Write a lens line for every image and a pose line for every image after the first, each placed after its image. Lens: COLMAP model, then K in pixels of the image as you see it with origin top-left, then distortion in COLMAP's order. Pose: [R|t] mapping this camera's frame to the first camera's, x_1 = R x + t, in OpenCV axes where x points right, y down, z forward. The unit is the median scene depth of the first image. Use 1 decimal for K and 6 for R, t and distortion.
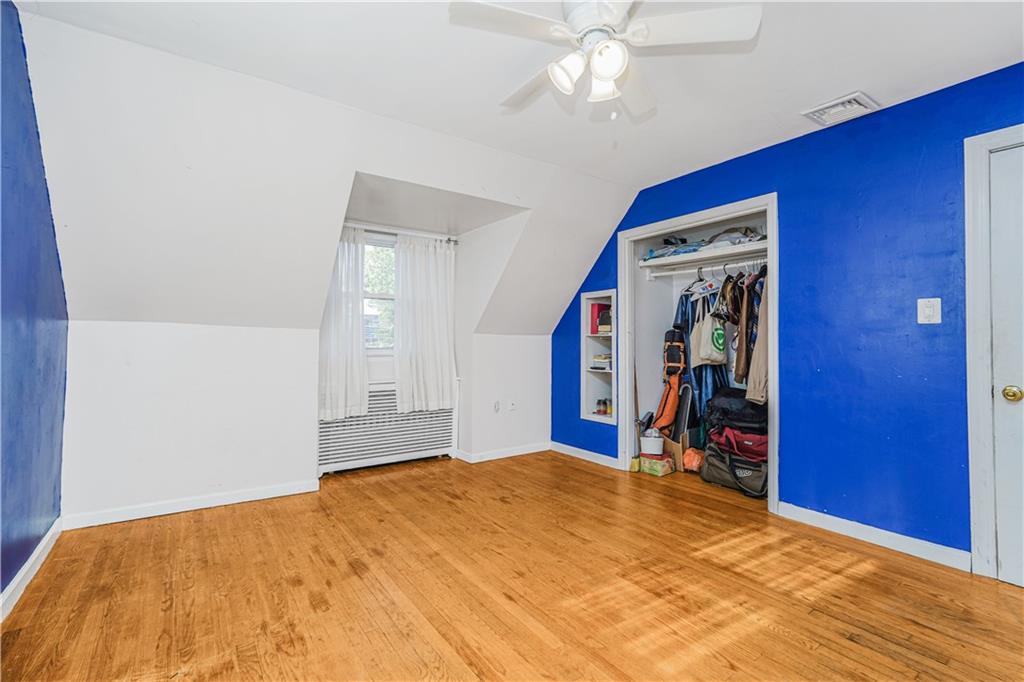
lens RADIAL K [[453.1, 0, 522.5], [0, 453.1, 337.3], [0, 0, 1]] dist [-0.005963, 0.003888]
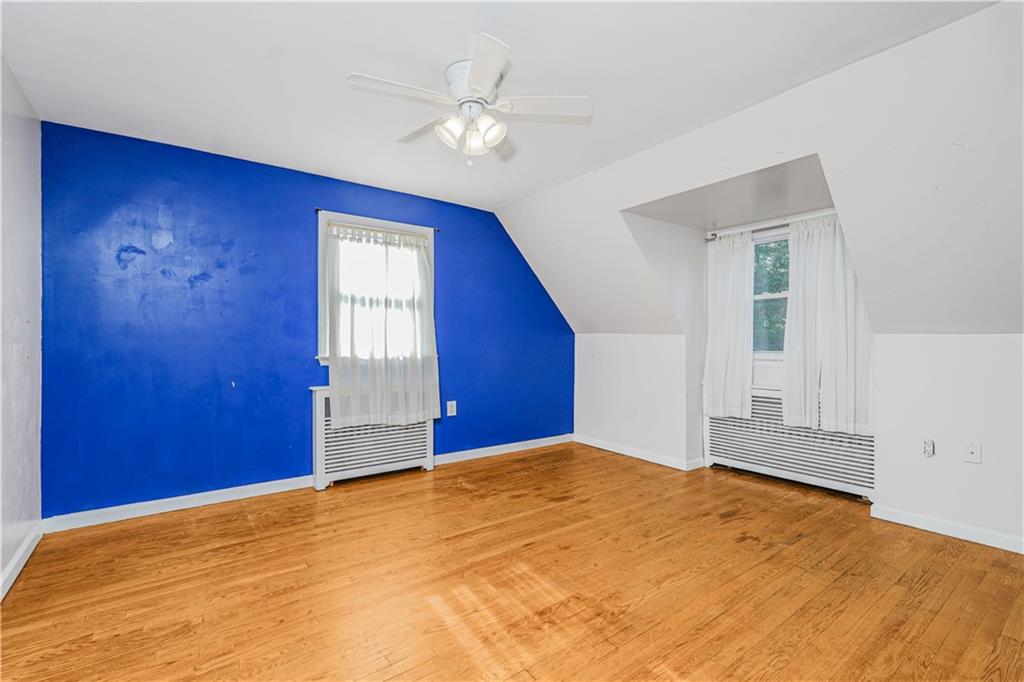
lens RADIAL K [[453.1, 0, 522.5], [0, 453.1, 344.1], [0, 0, 1]] dist [-0.005963, 0.003888]
pose [[0.034224, -0.004792, -0.999403, 0.960381], [0.013243, 0.999903, -0.004341, 0.008038], [0.999326, -0.013086, 0.034284, 0.721583]]
